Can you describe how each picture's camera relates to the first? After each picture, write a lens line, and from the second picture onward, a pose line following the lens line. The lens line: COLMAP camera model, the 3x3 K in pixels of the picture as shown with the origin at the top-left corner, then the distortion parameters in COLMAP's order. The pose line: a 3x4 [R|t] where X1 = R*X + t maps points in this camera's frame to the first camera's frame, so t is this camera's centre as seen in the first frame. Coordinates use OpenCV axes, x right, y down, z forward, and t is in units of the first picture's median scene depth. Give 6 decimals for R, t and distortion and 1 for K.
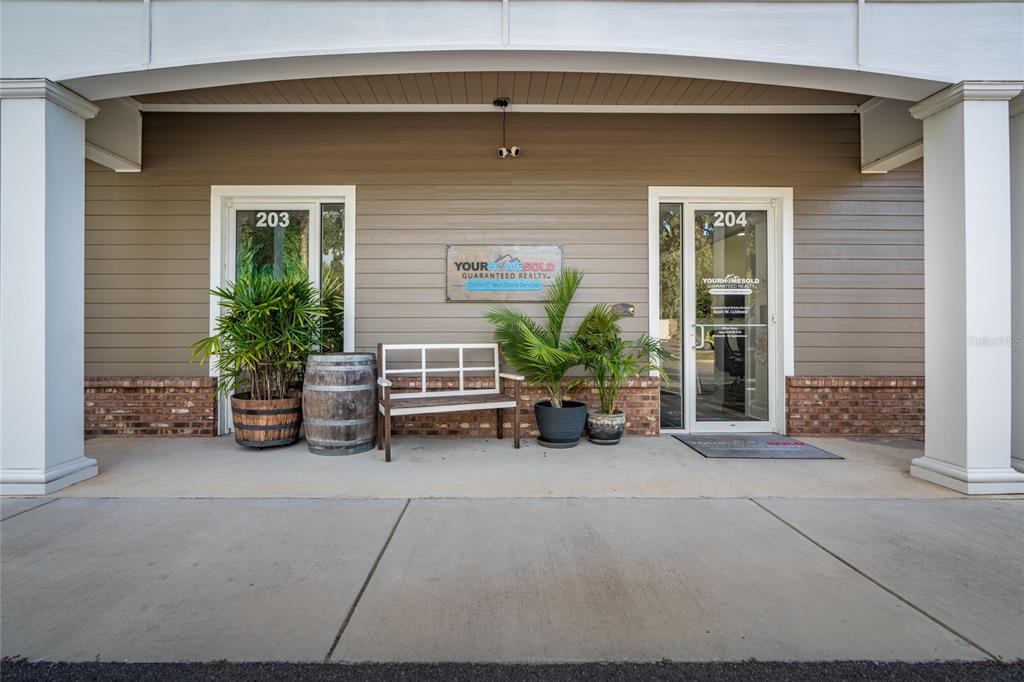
lens RADIAL K [[466.2, 0, 505.3], [0, 466.2, 333.8], [0, 0, 1]] dist [-0.004758, -0.000331]
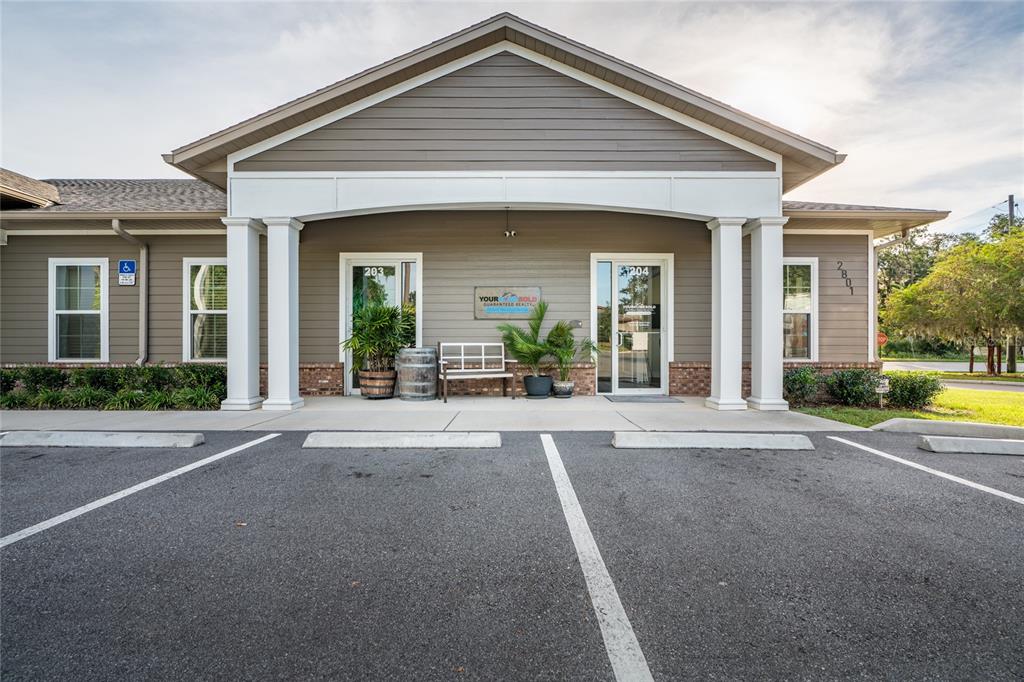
lens RADIAL K [[466.2, 0, 515.0], [0, 466.2, 345.0], [0, 0, 1]] dist [-0.004758, -0.000331]
pose [[0.999751, 0.000253, -0.022319, 0.066227], [-0.000268, 1.000000, -0.000646, 0.029585], [0.022319, 0.000652, 0.999751, -0.767273]]
